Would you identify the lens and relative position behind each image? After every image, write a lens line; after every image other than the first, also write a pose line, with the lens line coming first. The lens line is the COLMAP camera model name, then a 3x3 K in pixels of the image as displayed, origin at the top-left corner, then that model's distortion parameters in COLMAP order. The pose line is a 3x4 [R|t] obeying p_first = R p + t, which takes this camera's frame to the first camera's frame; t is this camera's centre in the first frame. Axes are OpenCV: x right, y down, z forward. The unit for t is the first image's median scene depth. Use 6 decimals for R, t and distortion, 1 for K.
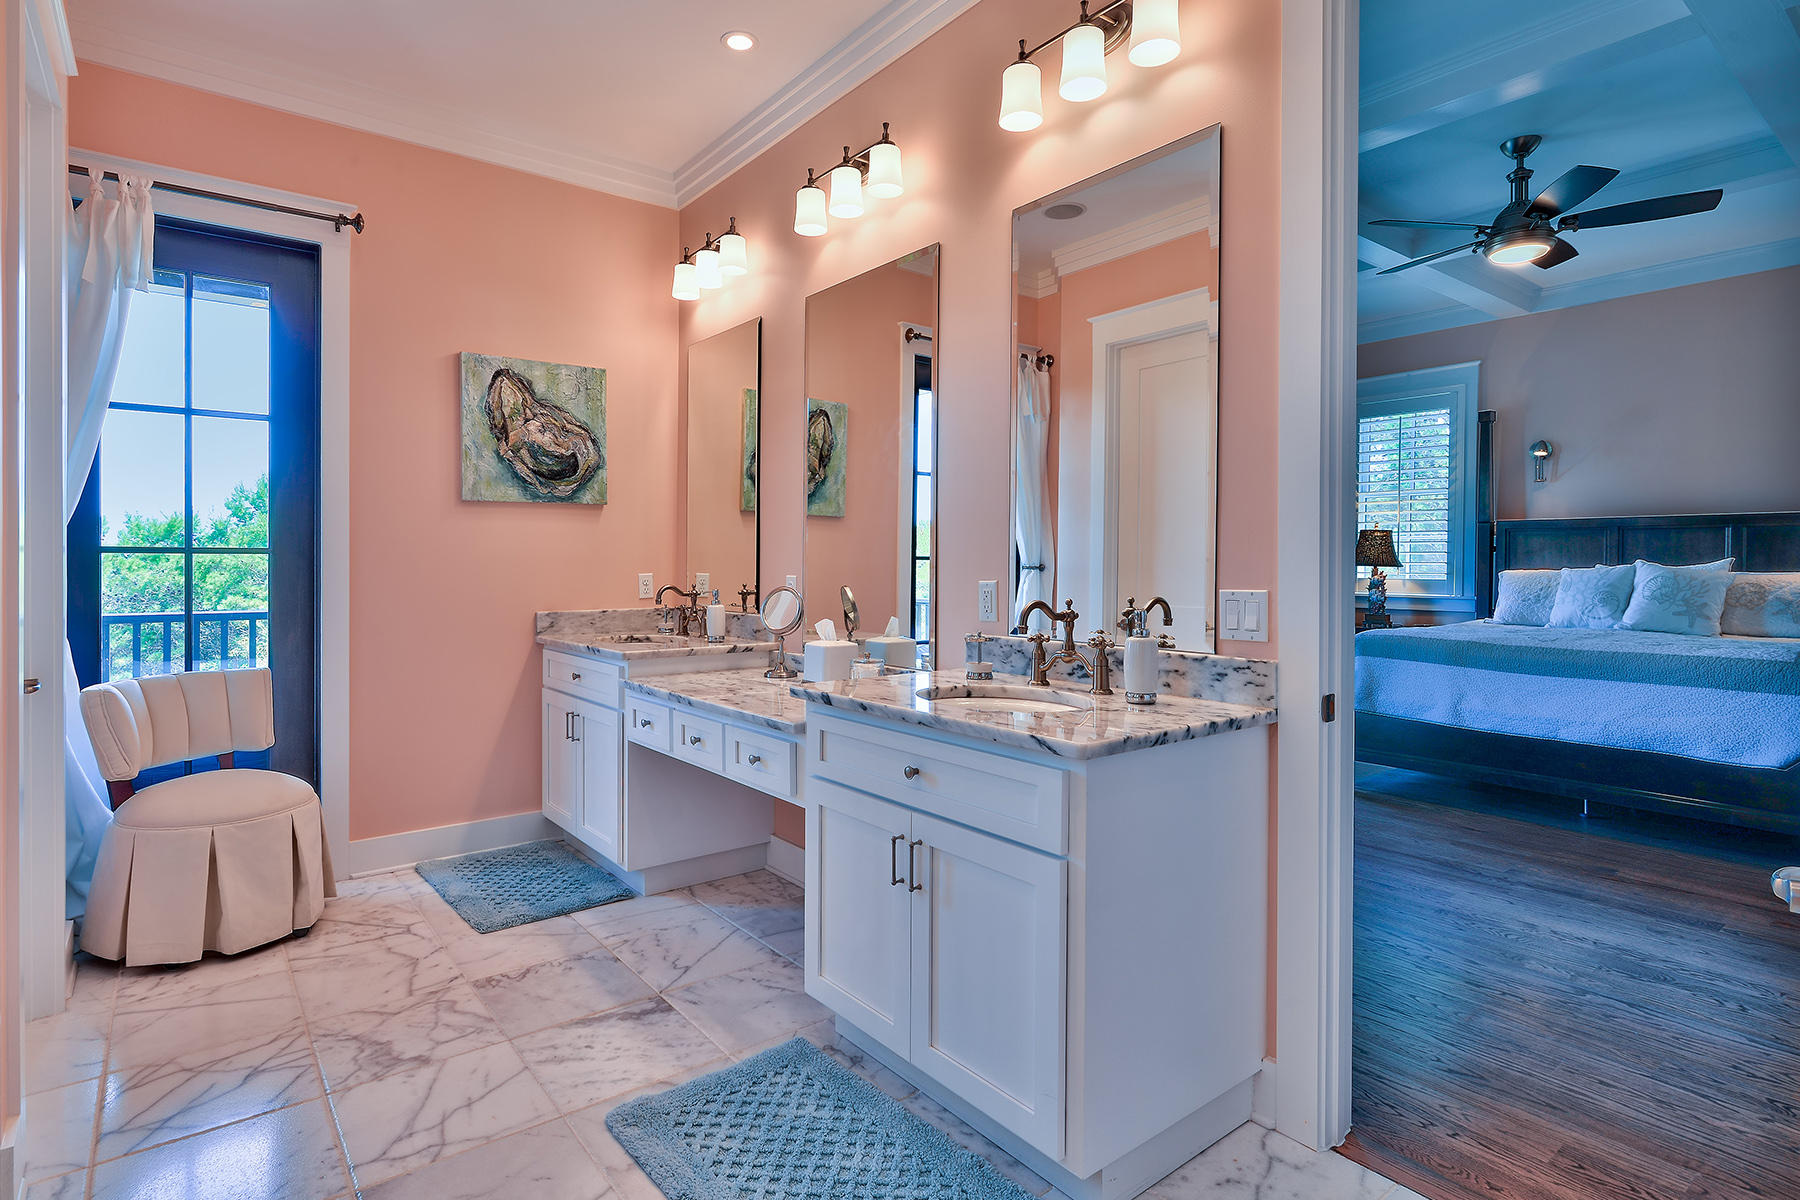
lens RADIAL K [[903.4, 0, 884.1], [0, 903.4, 561.1], [0, 0, 1]] dist [-0.018154, 0.002800]
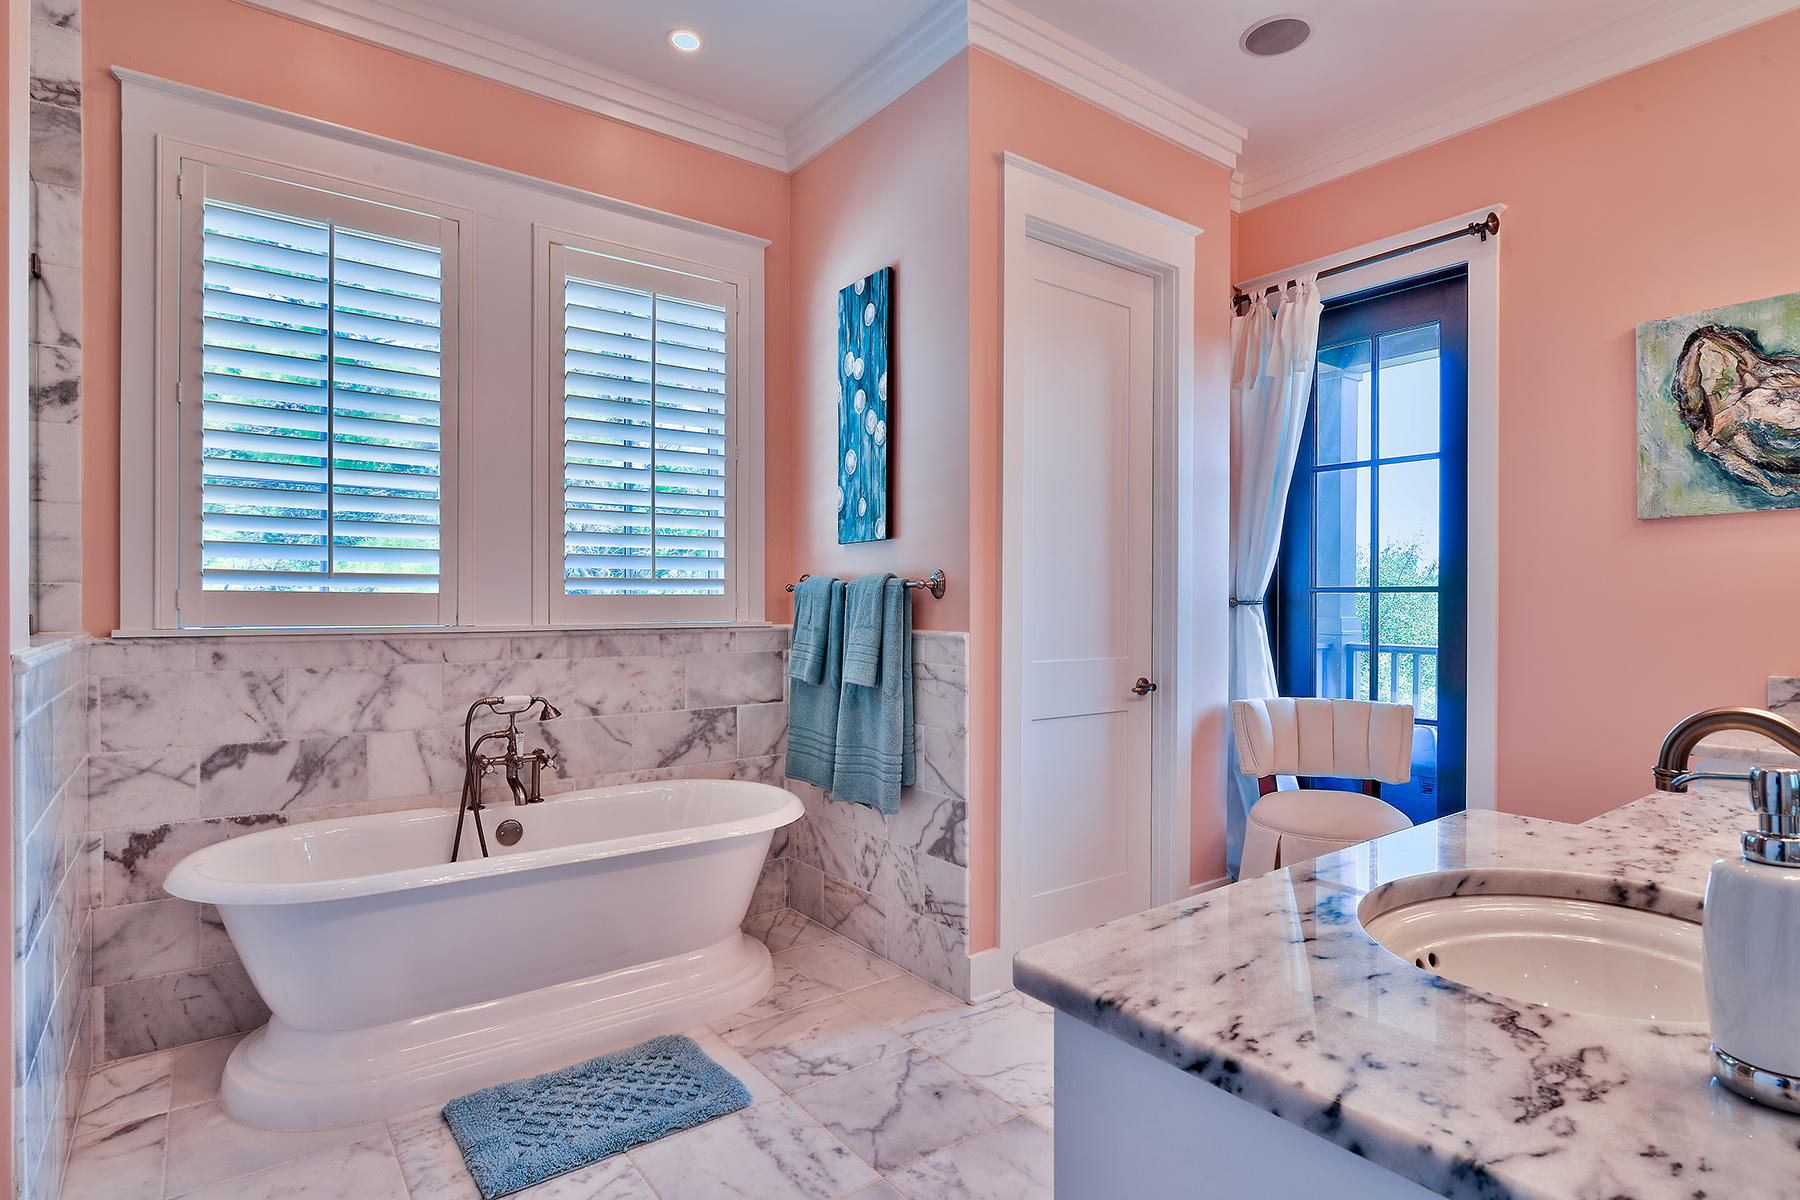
lens RADIAL K [[903.4, 0, 900.1], [0, 903.4, 601.1], [0, 0, 1]] dist [-0.018154, 0.002800]
pose [[-0.041058, 0.004805, -0.999145, 0.307033], [-0.004027, 0.999980, 0.004974, 0.001126], [0.999149, 0.004228, -0.041038, 0.398146]]
